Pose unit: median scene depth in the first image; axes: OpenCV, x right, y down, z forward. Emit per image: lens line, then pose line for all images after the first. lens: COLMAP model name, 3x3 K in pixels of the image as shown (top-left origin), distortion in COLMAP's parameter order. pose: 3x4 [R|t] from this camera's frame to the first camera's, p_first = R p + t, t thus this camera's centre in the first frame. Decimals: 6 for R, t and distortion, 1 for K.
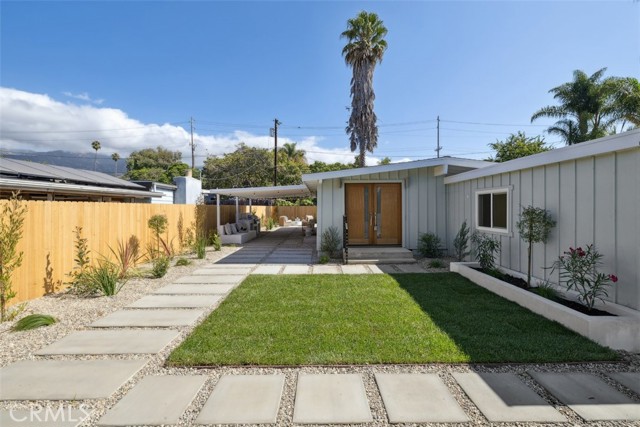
lens RADIAL K [[280.3, 0, 322.9], [0, 280.3, 208.8], [0, 0, 1]] dist [-0.000320, -0.000274]
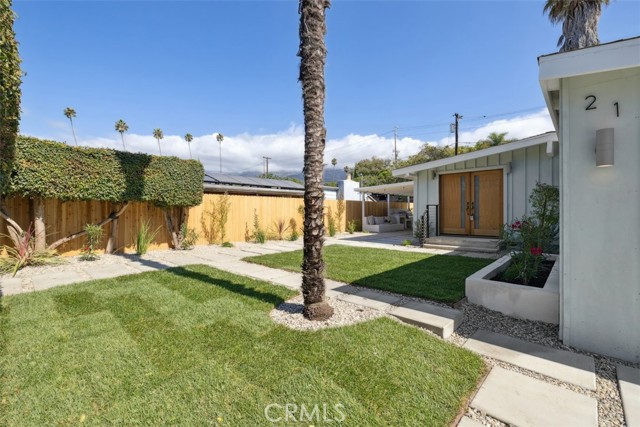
lens RADIAL K [[286.3, 0, 320.0], [0, 286.3, 213.5], [0, 0, 1]] dist [0.000757, 0.000143]
pose [[0.729091, 0.006481, -0.684386, 0.195151], [-0.003150, 0.999976, 0.006114, 0.019868], [0.684409, -0.002302, 0.729095, -0.035223]]
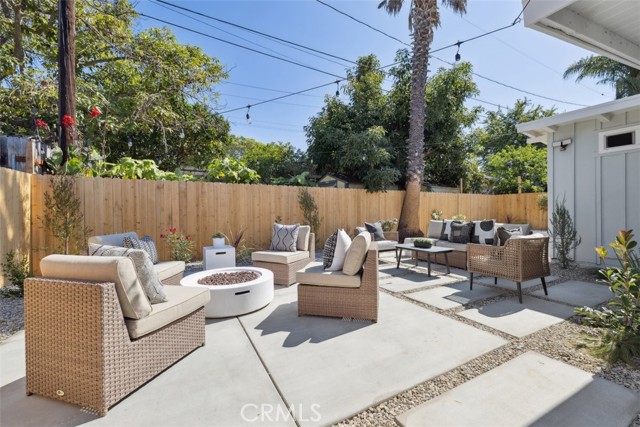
lens RADIAL K [[280.3, 0, 322.9], [0, 280.3, 208.8], [0, 0, 1]] dist [-0.000320, -0.000274]
pose [[0.888875, -0.003132, 0.458140, -0.121375], [0.007947, 0.999932, -0.008584, 0.015725], [-0.458081, 0.011271, 0.888839, 0.899367]]
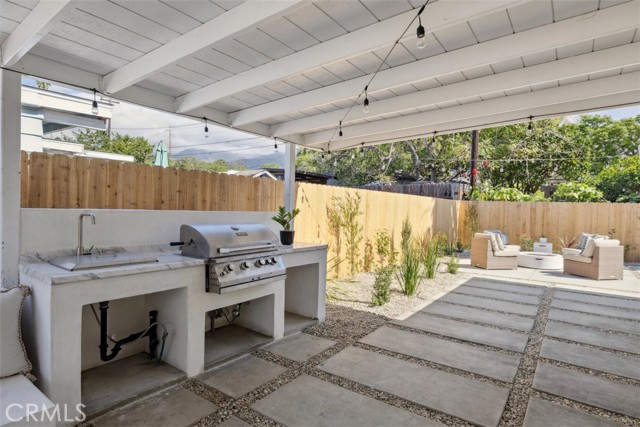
lens RADIAL K [[339.0, 0, 320.0], [0, 339.0, 213.5], [0, 0, 1]] dist [-0.004192, -0.000748]
pose [[0.796682, 0.036005, -0.603326, -0.069670], [-0.032055, 0.999336, 0.017310, 0.005605], [0.603549, 0.005549, 0.797307, 0.621037]]
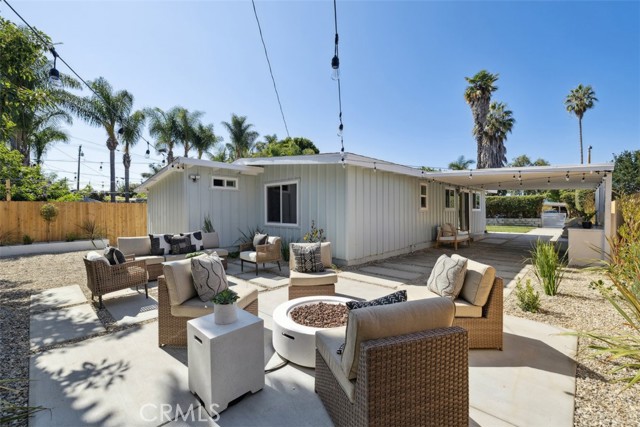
lens RADIAL K [[280.3, 0, 322.9], [0, 280.3, 208.8], [0, 0, 1]] dist [-0.000320, -0.000274]
pose [[-0.711885, 0.004592, 0.702281, -0.145500], [0.008853, 0.999958, 0.002435, 0.010811], [-0.702241, 0.007951, -0.711895, 0.984265]]
